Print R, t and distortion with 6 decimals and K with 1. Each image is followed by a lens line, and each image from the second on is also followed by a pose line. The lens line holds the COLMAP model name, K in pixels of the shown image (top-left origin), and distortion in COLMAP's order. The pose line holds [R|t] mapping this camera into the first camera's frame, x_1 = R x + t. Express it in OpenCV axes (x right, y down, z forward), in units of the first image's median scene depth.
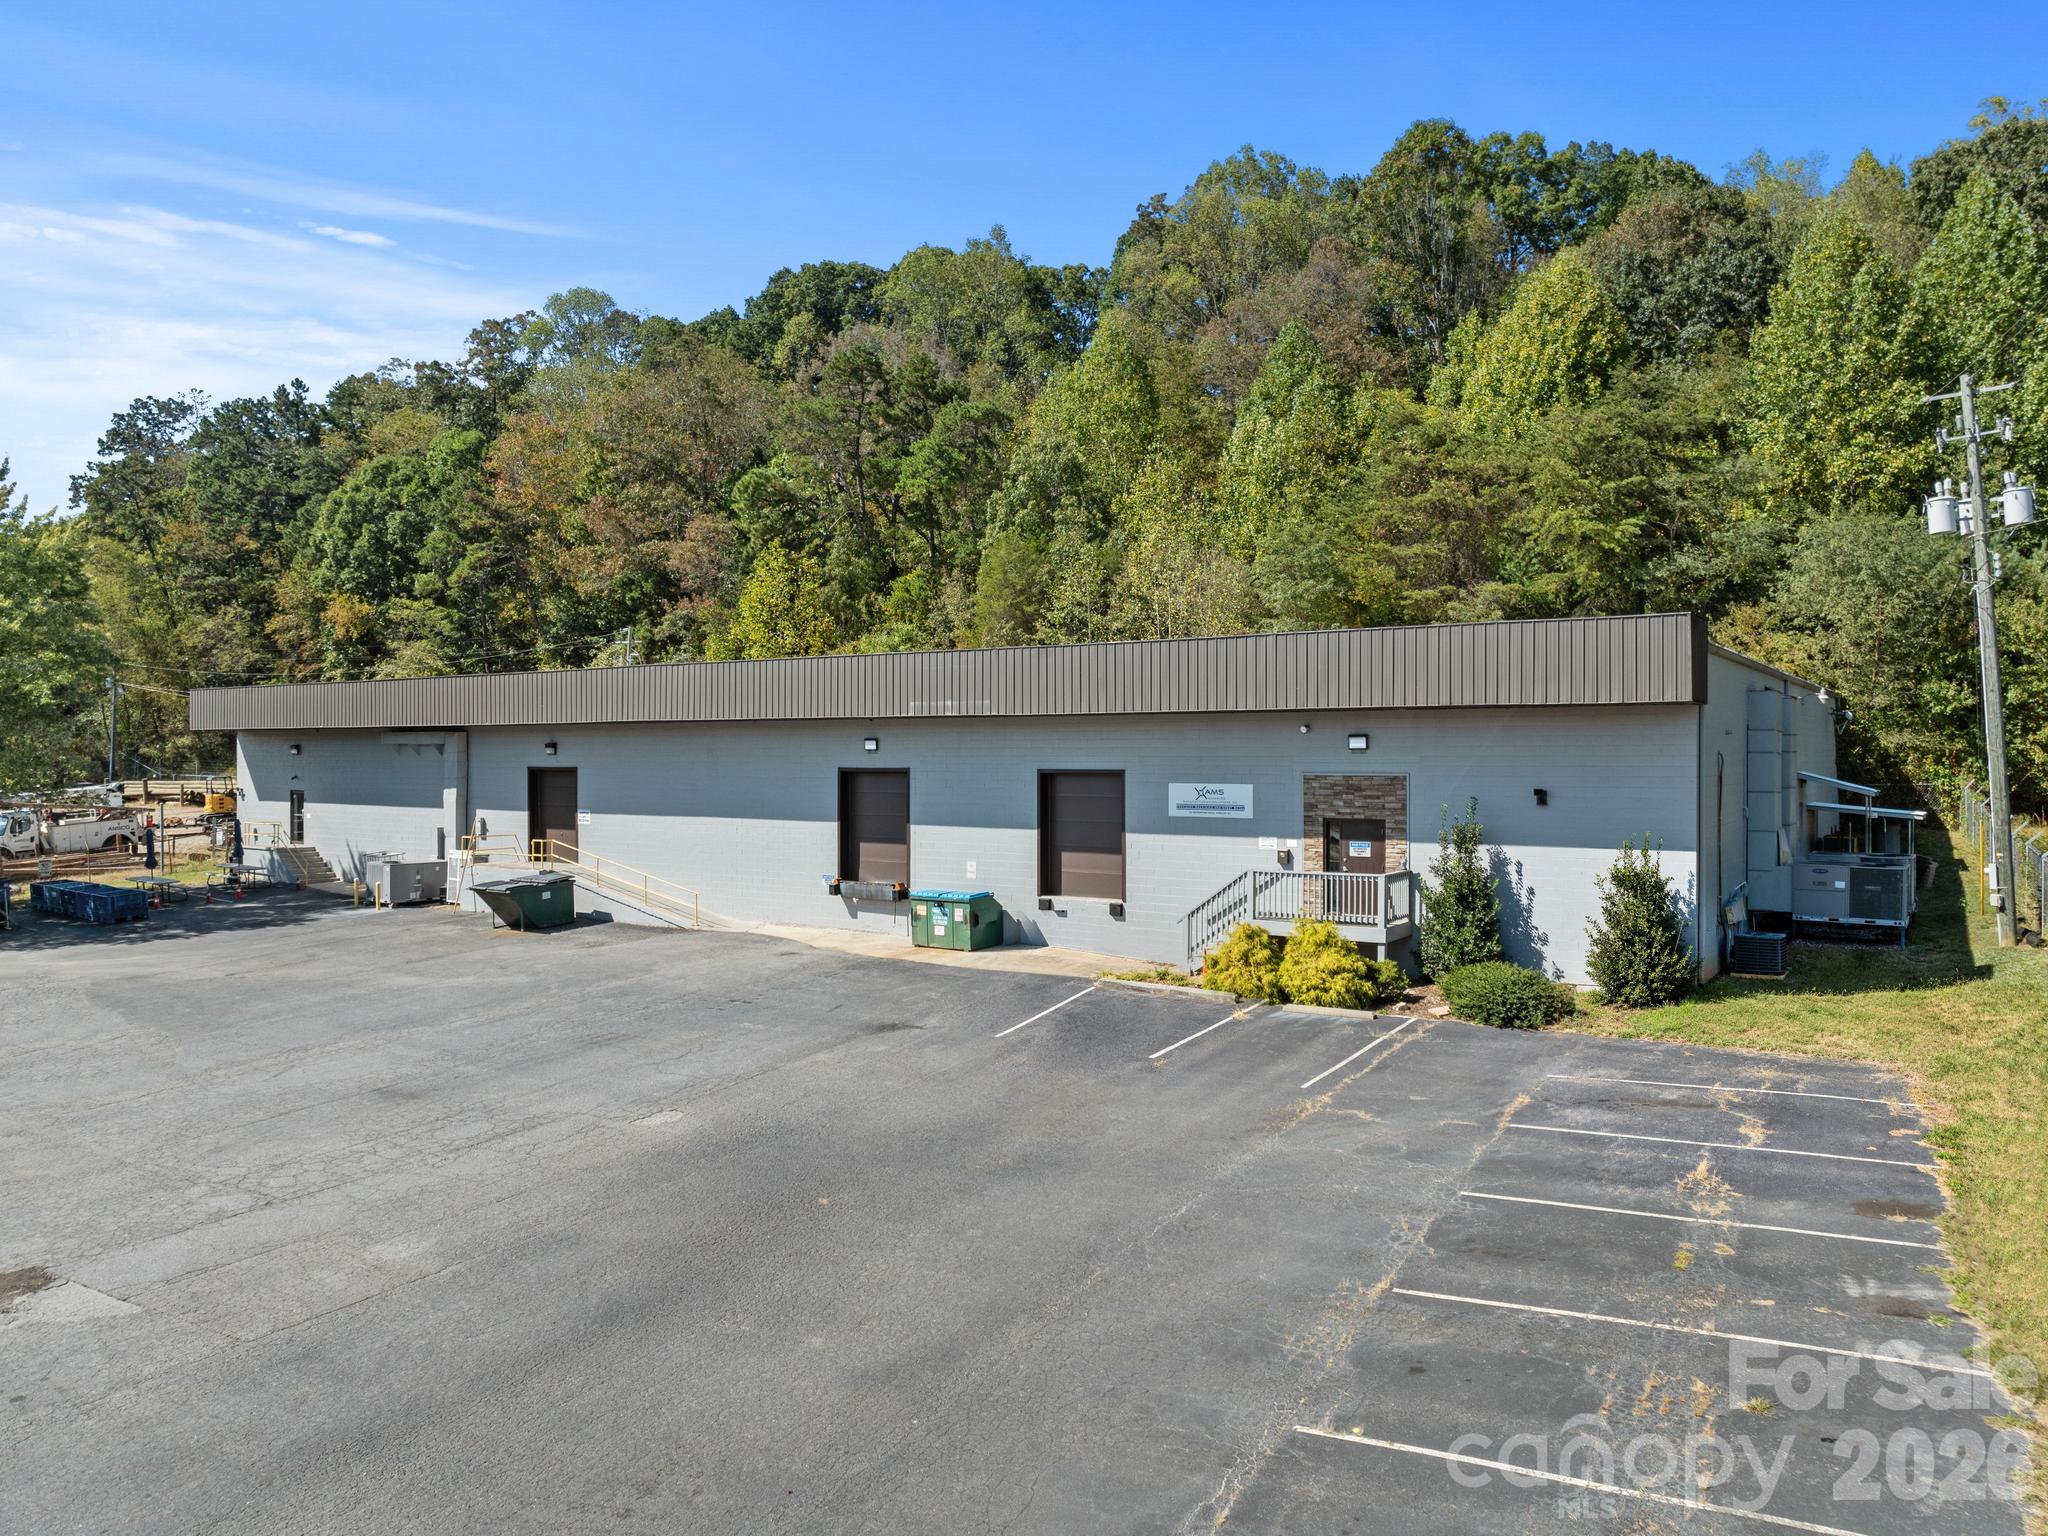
lens RADIAL K [[1436.5, 0, 1024.0], [0, 1436.5, 768.0], [0, 0, 1]] dist [-0.033149, 0.003563]
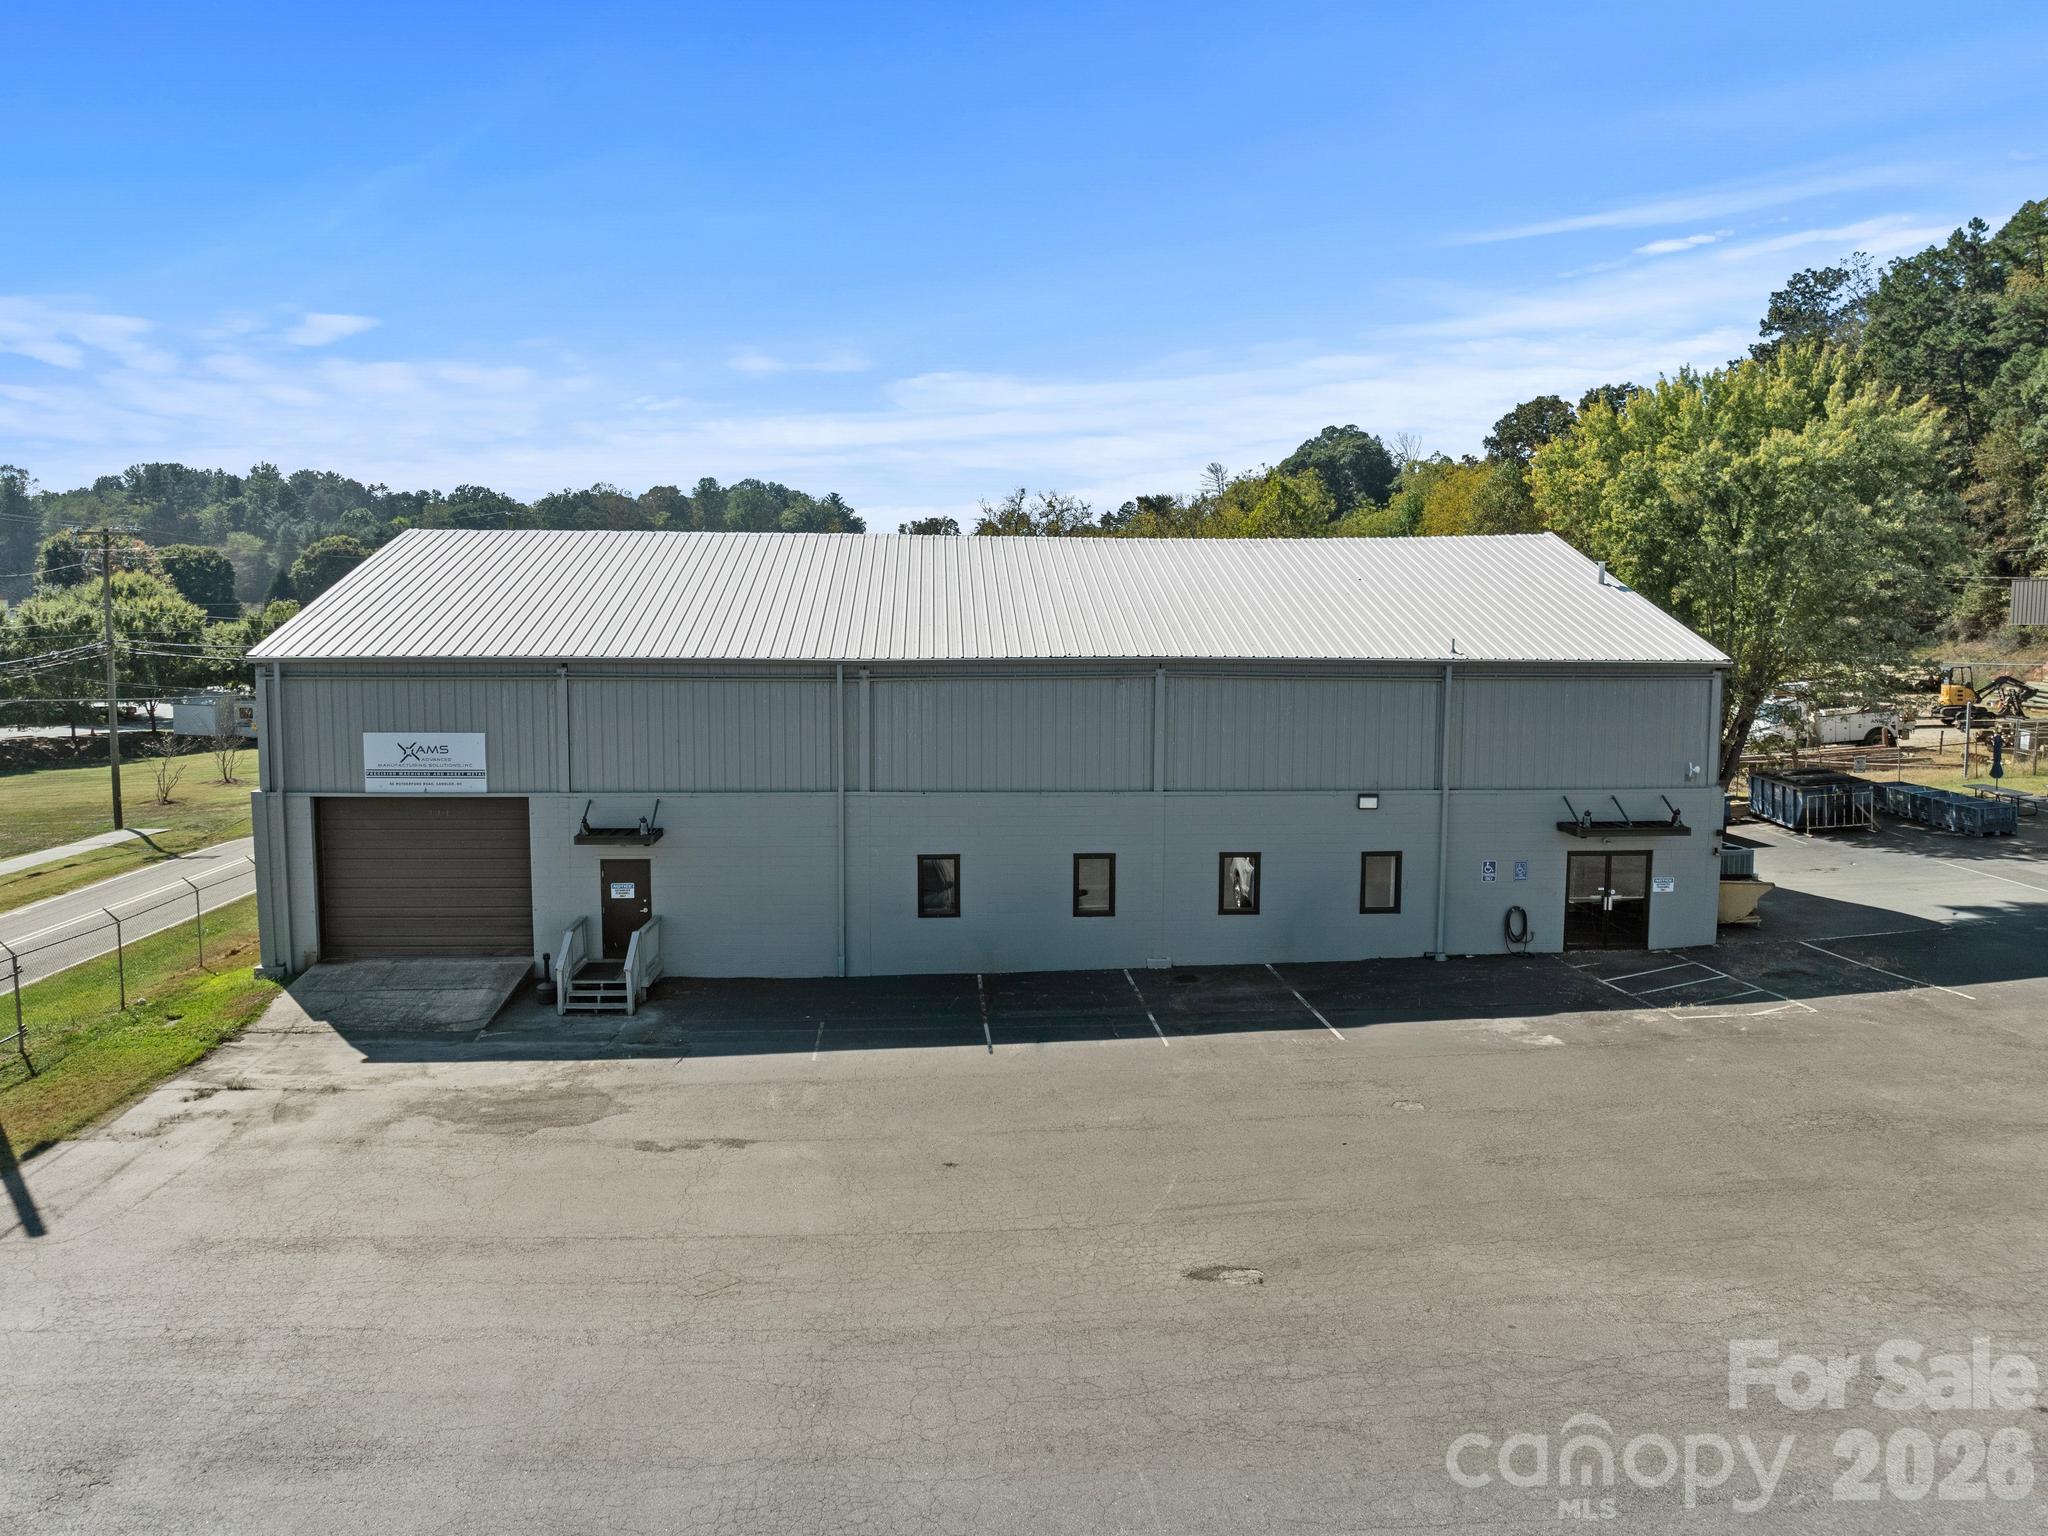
lens RADIAL K [[1436.5, 0, 1024.0], [0, 1436.5, 768.0], [0, 0, 1]] dist [-0.033149, 0.003563]
pose [[0.546091, 0.083876, -0.833516, -0.196311], [-0.006229, 0.995354, 0.096081, -0.021944], [0.837703, -0.047277, 0.544076, -0.046090]]
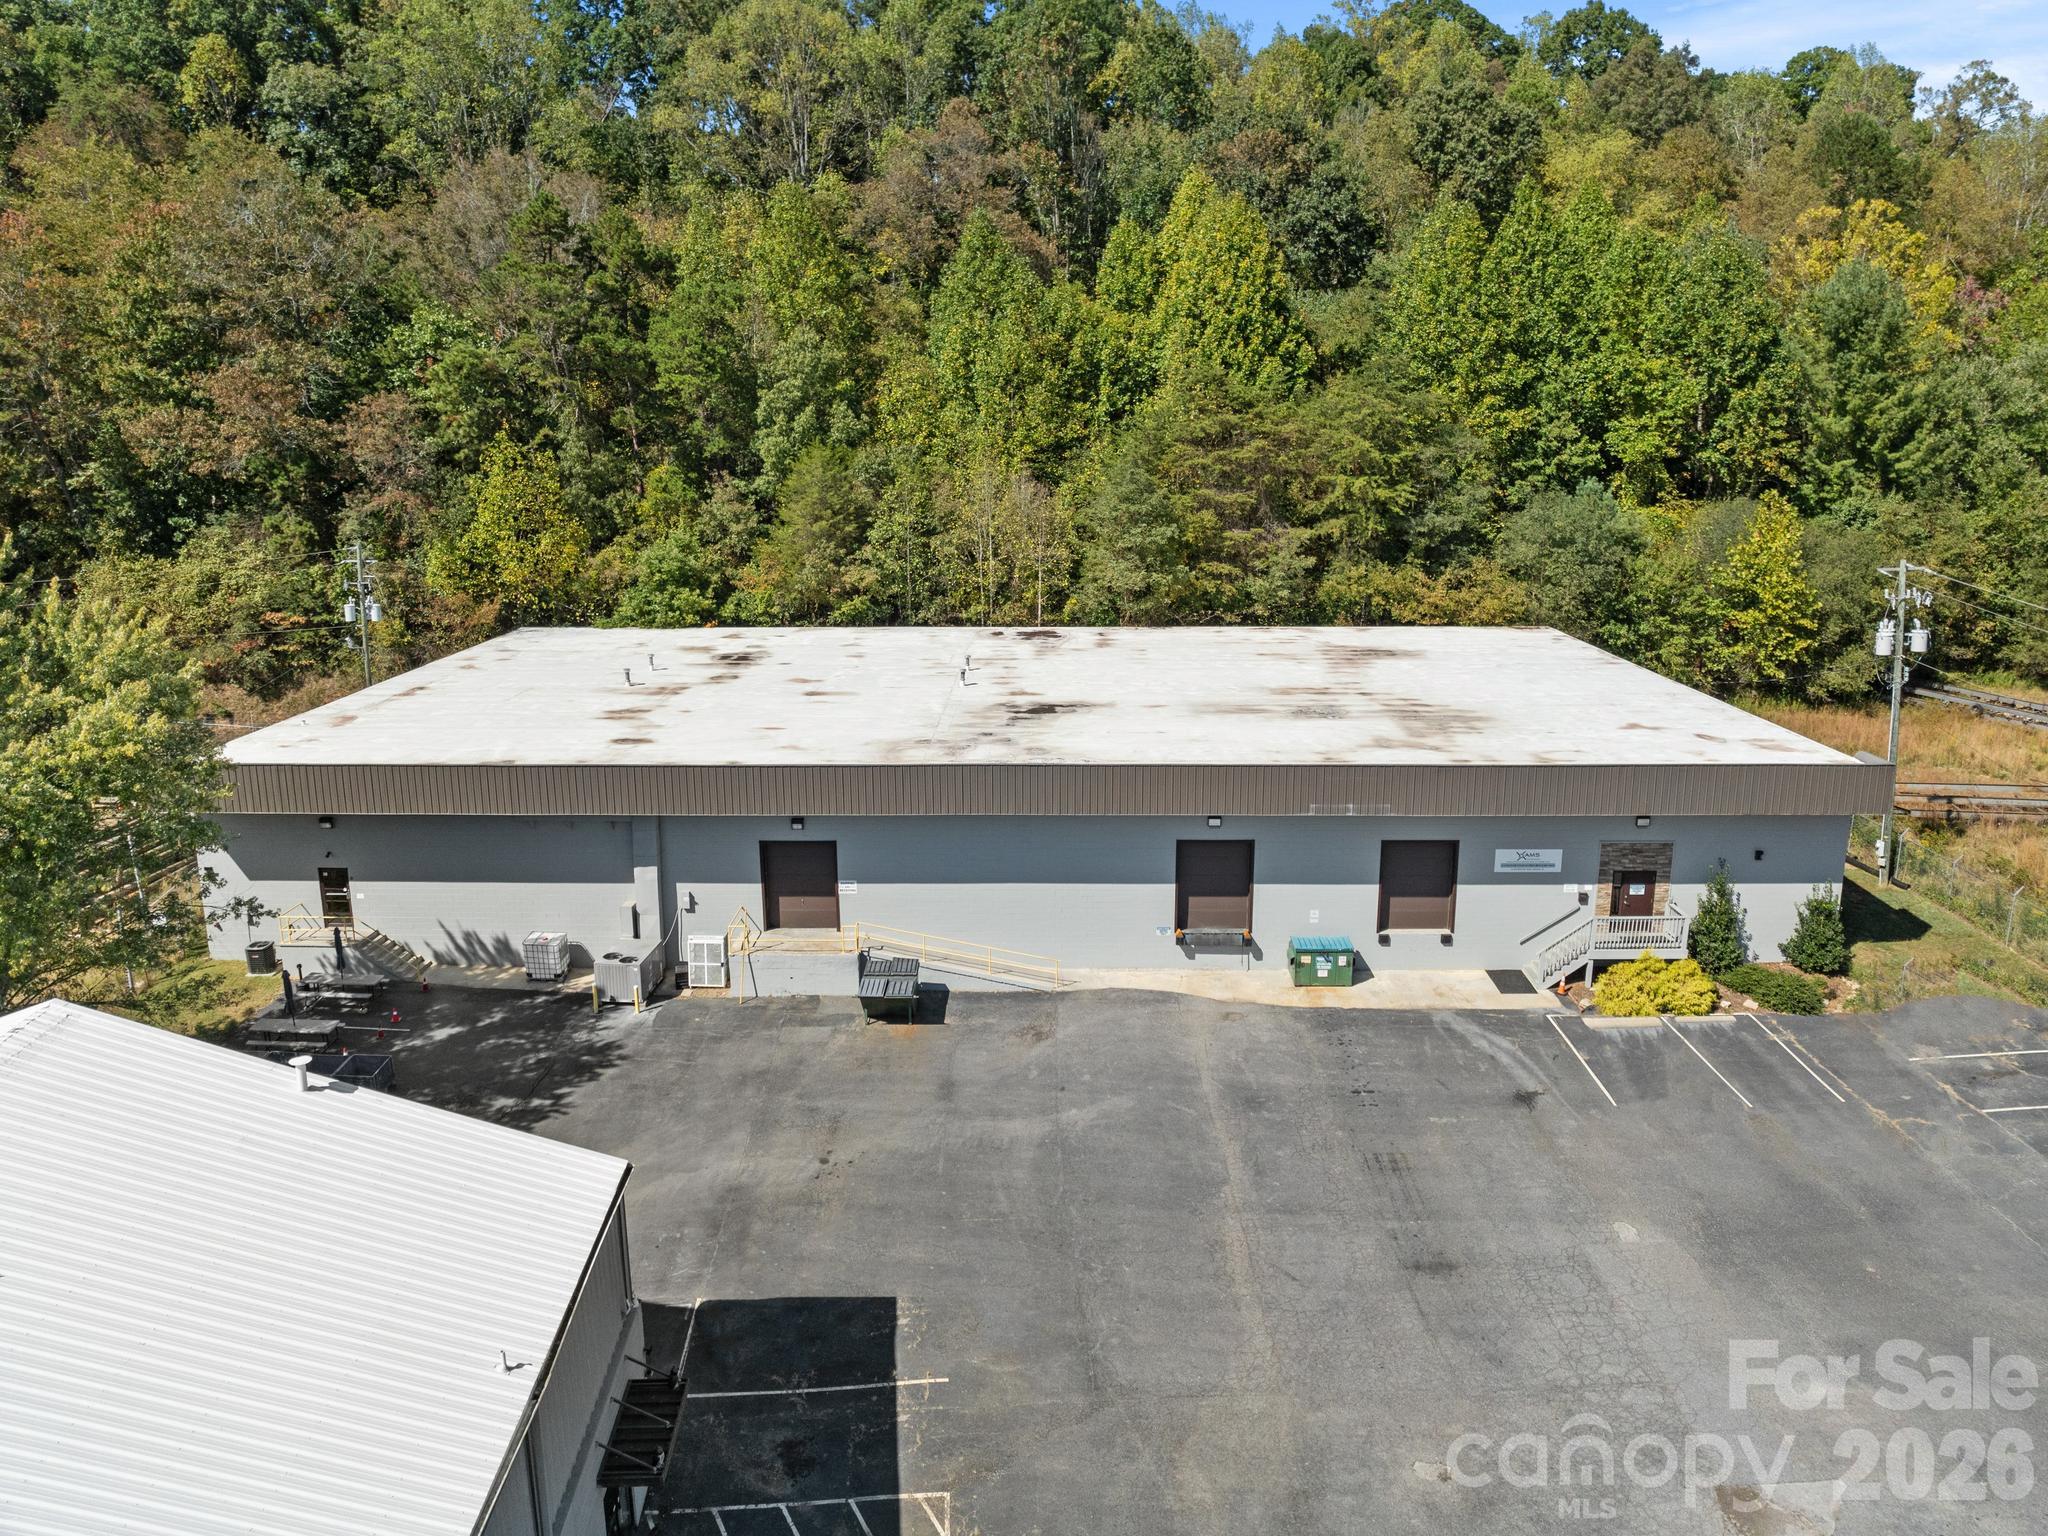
lens RADIAL K [[1457.8, 0, 1023.1], [0, 1457.8, 742.7], [0, 0, 1]] dist [-0.029926, 0.001005]
pose [[0.839271, -0.121953, 0.529859, -0.693824], [0.010787, 0.978064, 0.208027, -0.264933], [-0.543606, -0.168876, 0.822176, 0.080395]]
